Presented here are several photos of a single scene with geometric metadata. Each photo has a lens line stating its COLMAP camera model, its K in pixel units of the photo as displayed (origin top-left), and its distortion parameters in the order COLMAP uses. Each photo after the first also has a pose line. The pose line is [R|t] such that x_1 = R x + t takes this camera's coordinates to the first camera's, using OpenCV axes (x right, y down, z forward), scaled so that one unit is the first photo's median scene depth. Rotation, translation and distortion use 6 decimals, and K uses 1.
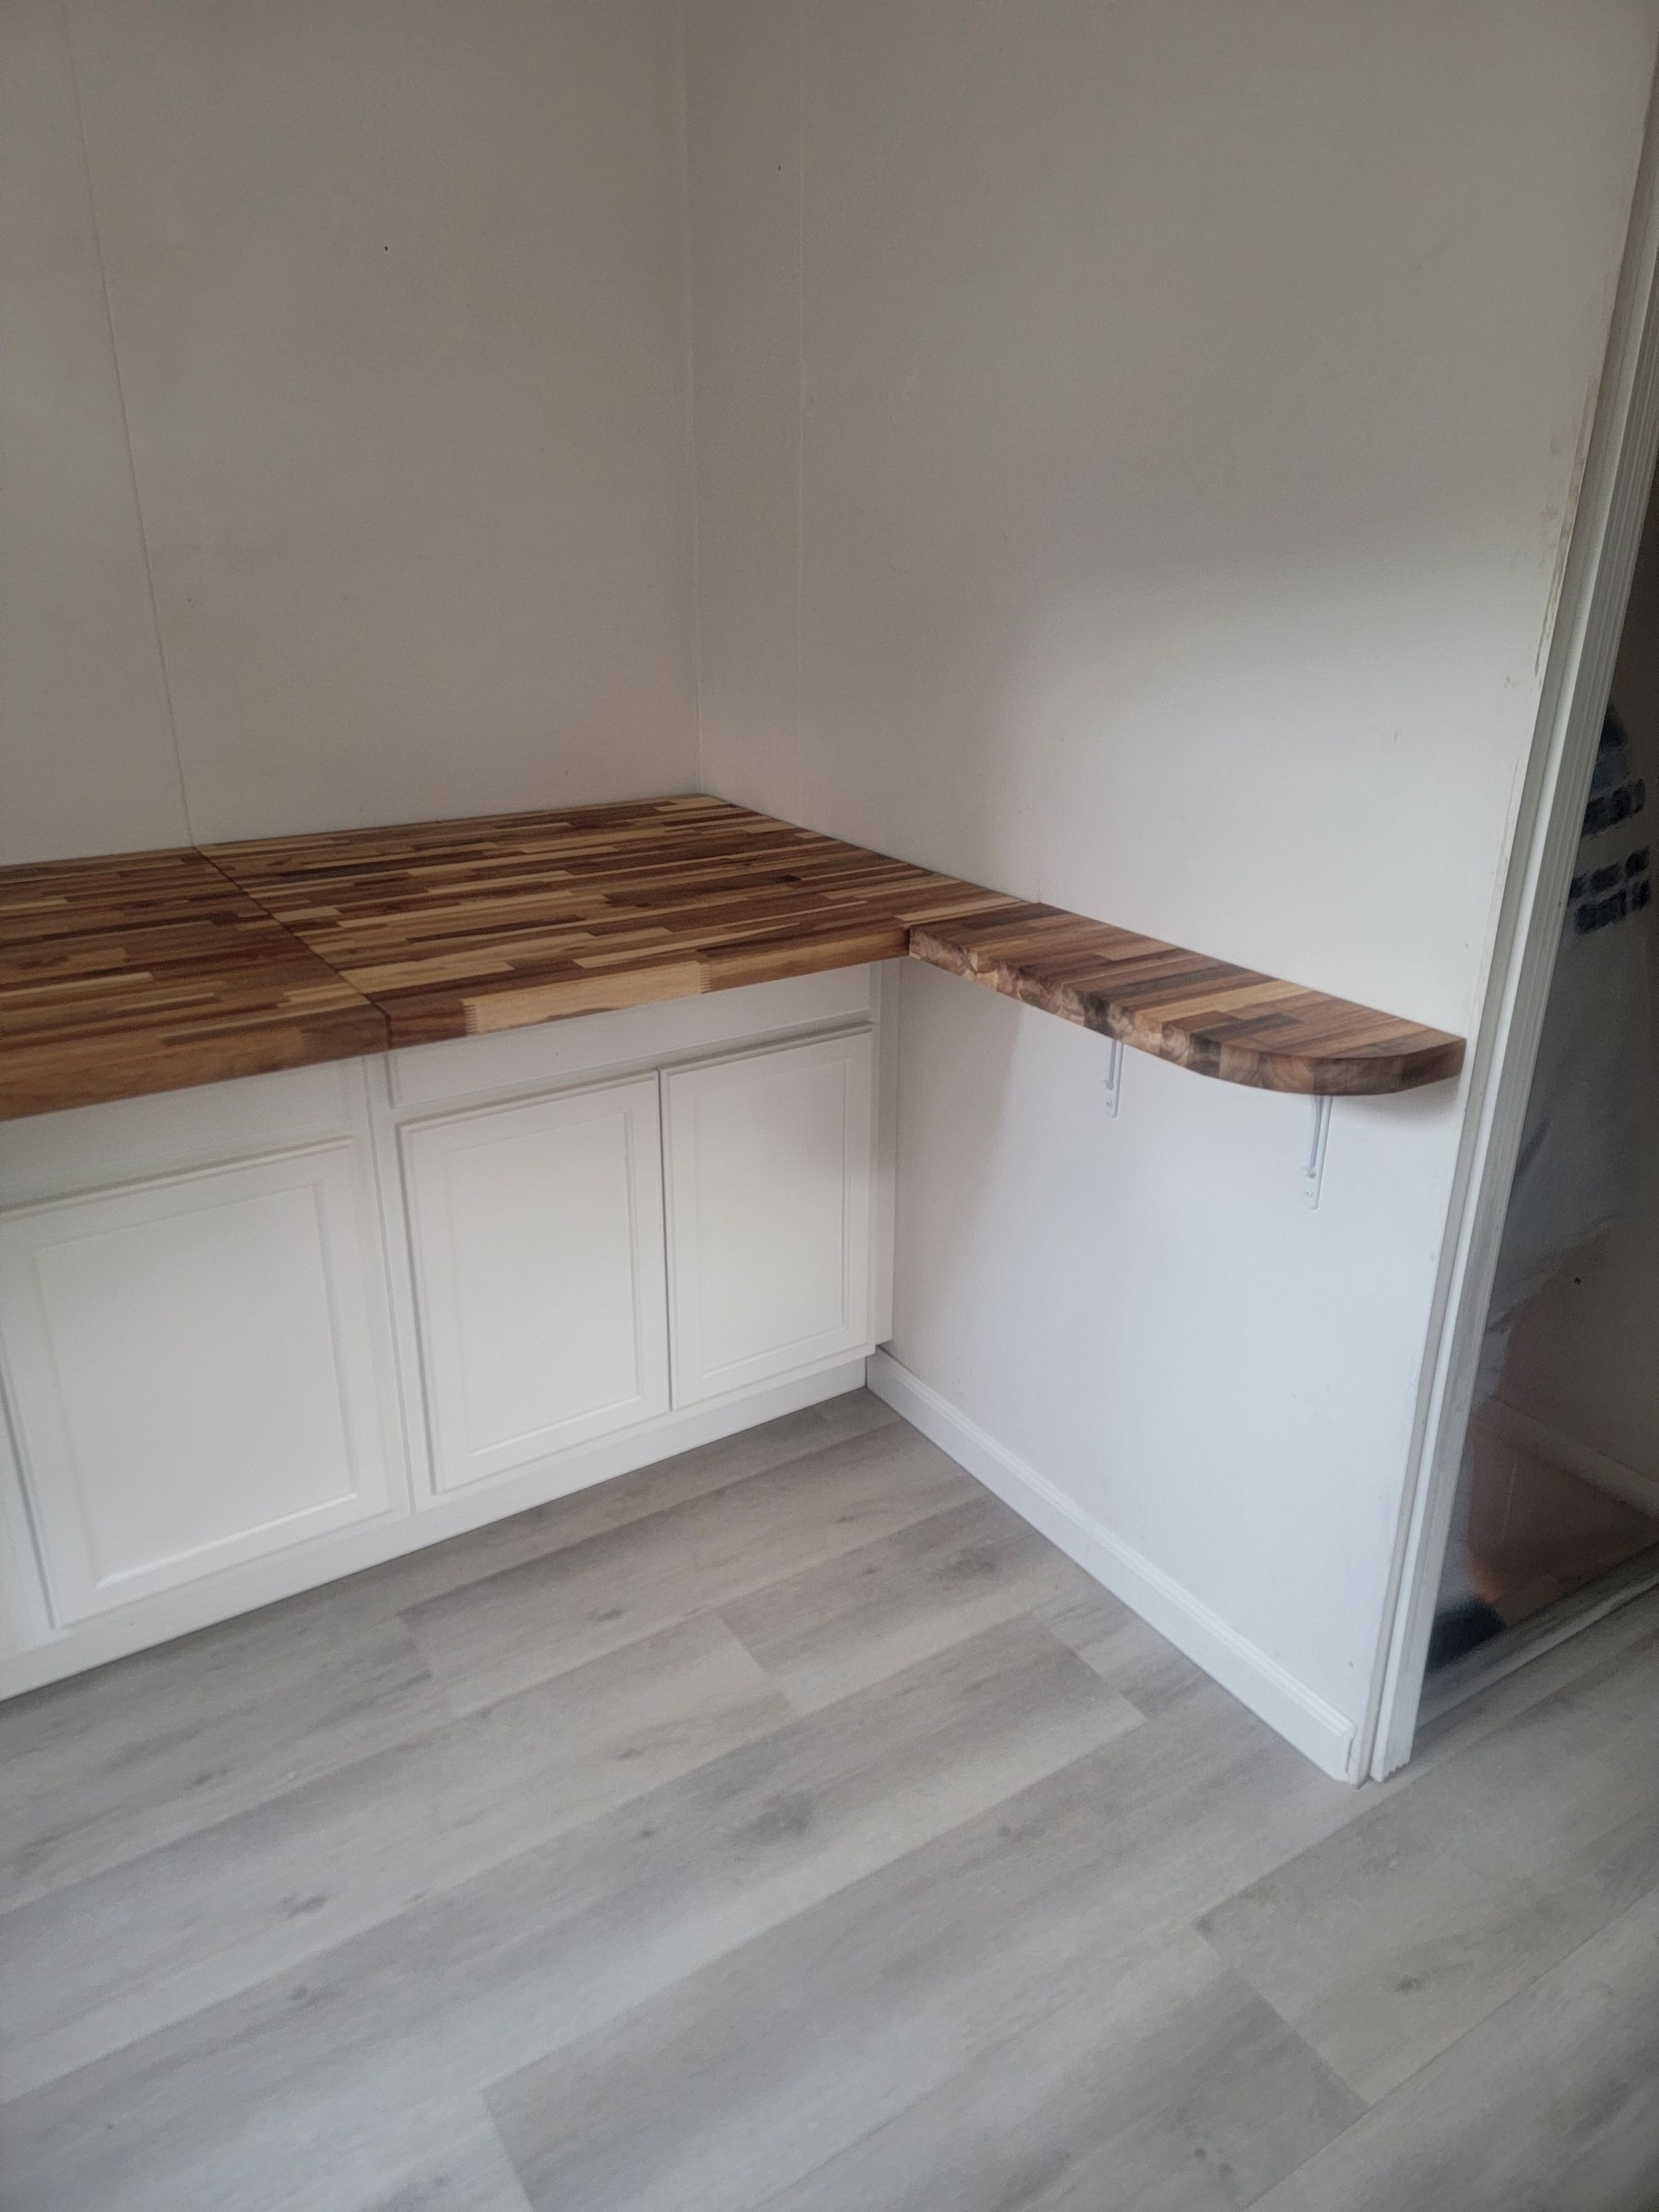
lens RADIAL K [[1501.0, 0, 829.5], [0, 1501.0, 1106.0], [0, 0, 1]] dist [0.038501, -0.005054]
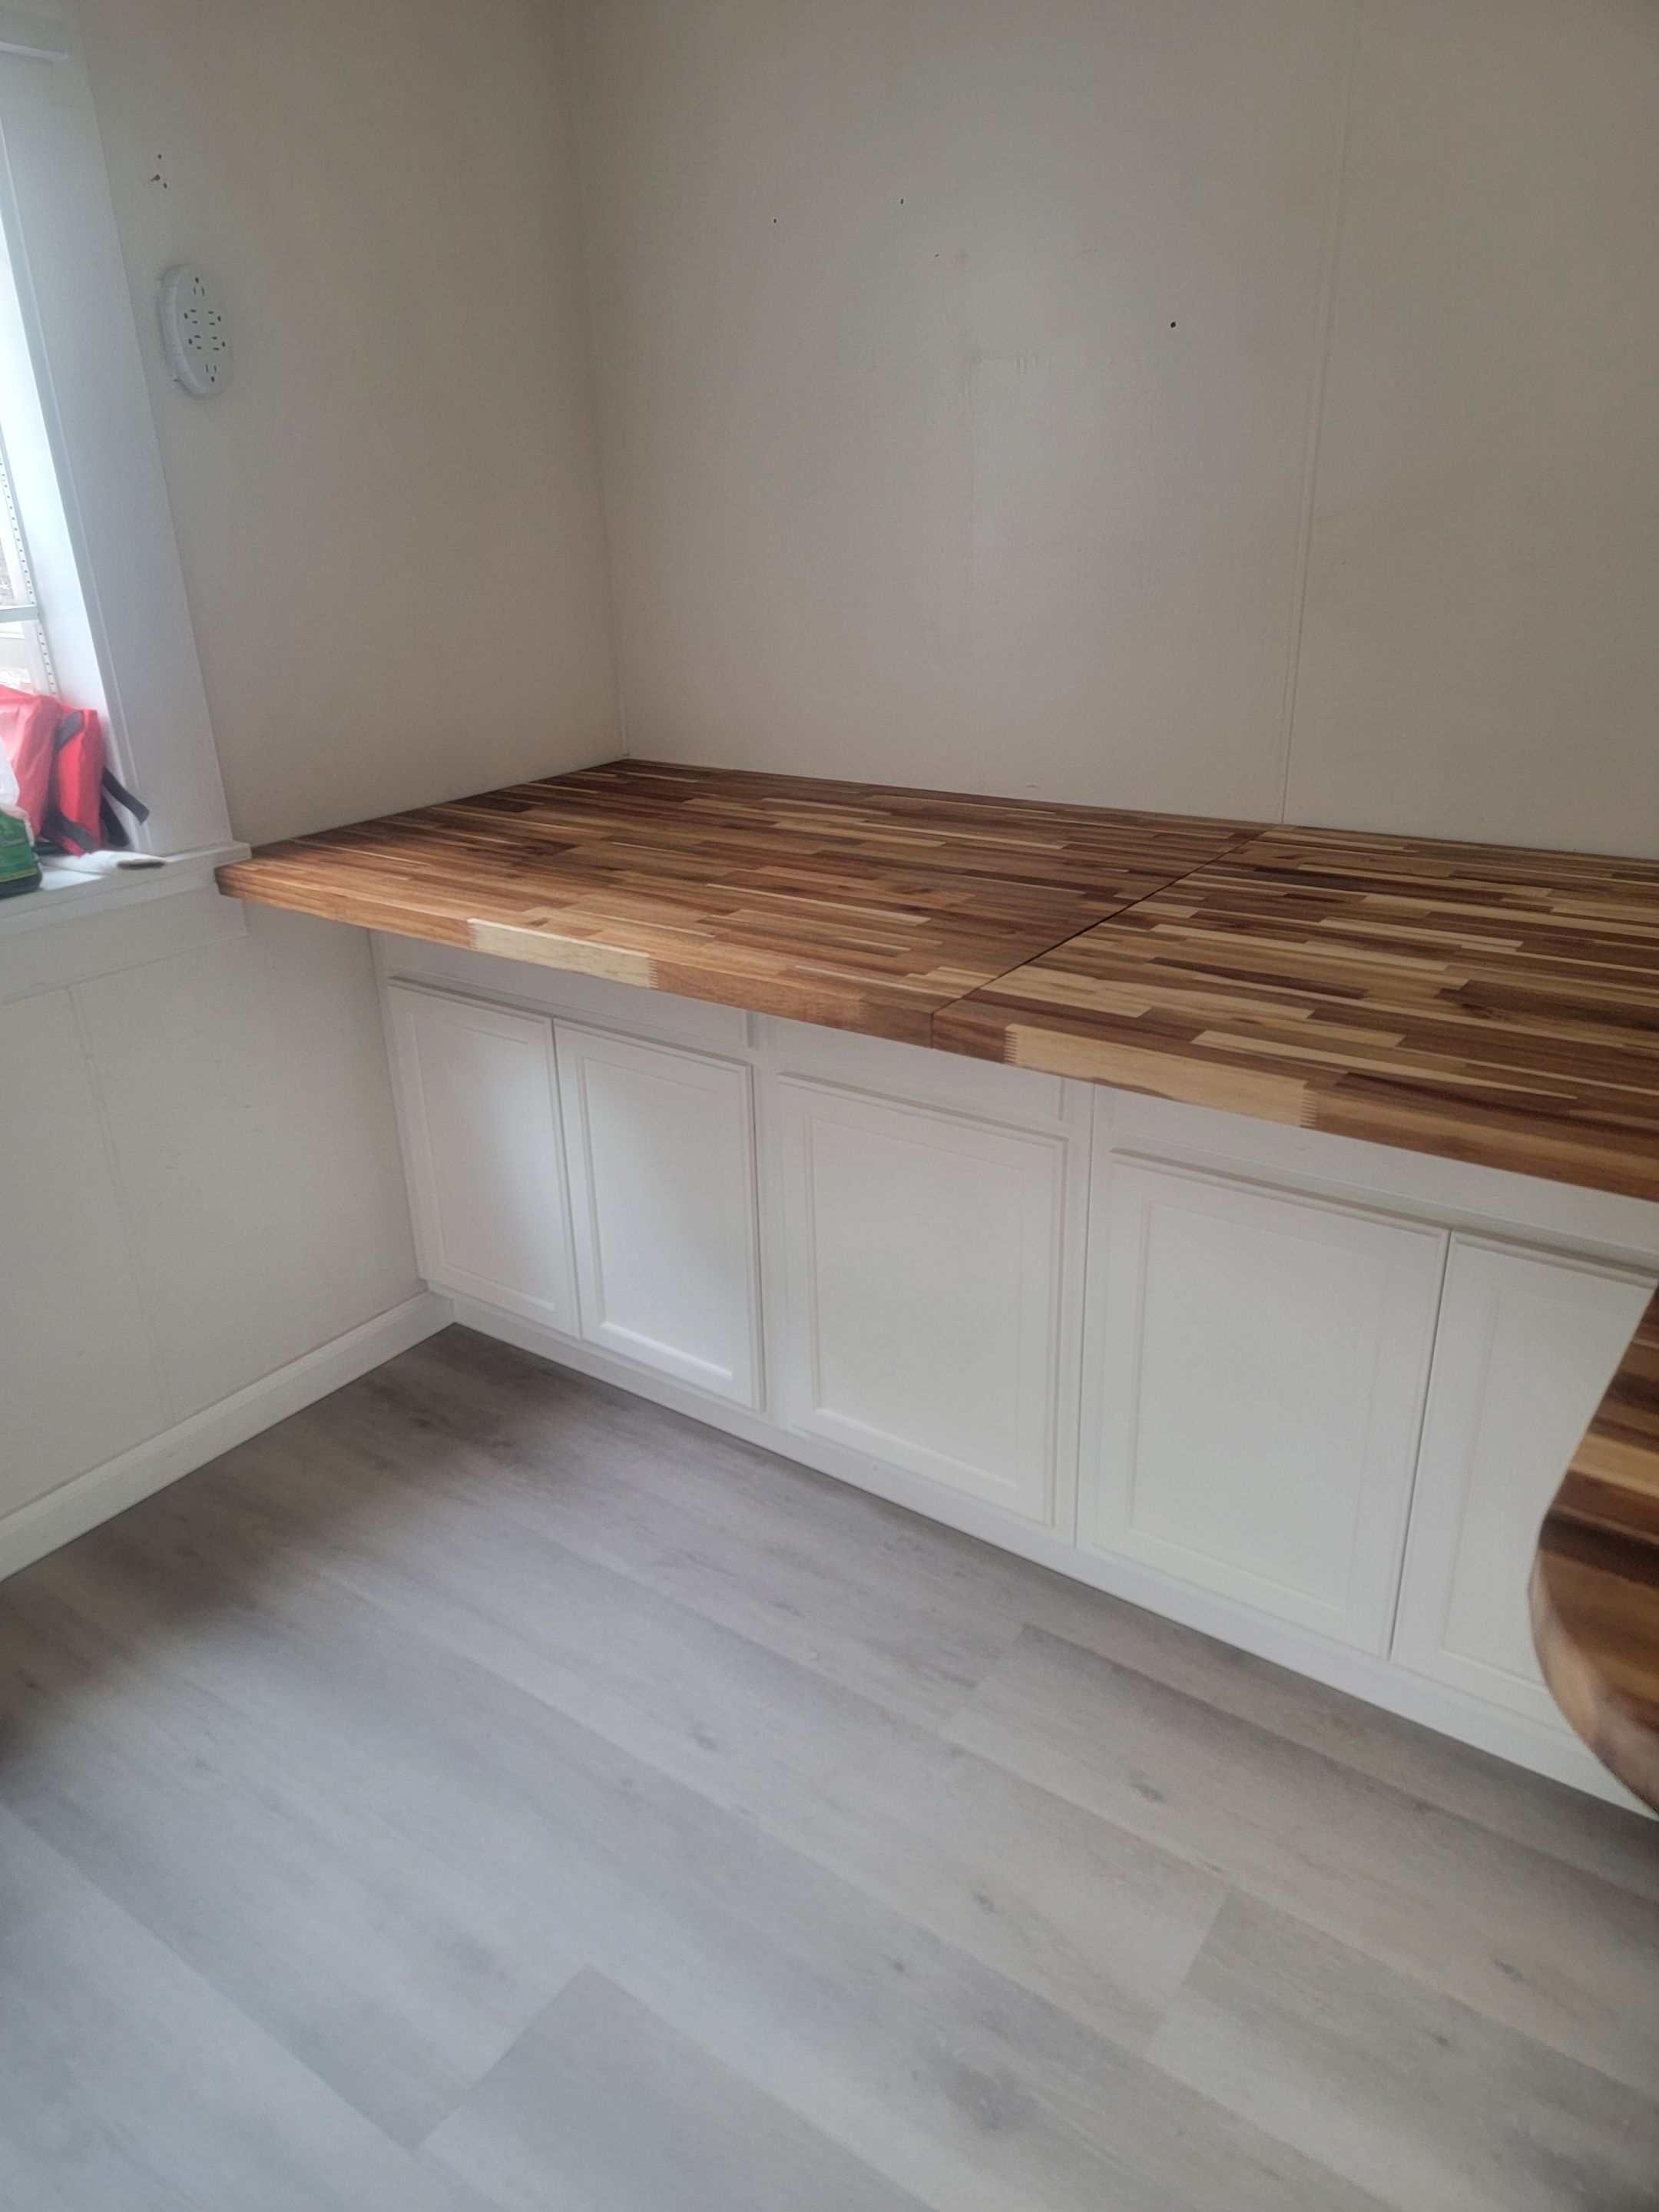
lens RADIAL K [[1549.6, 0, 829.5], [0, 1549.6, 1106.0], [0, 0, 1]] dist [0.109896, -0.120152]
pose [[0.349804, 0.344406, -0.871219, 0.487416], [-0.317055, 0.918616, 0.235842, -0.186775], [0.881540, 0.193726, 0.430531, 0.448504]]
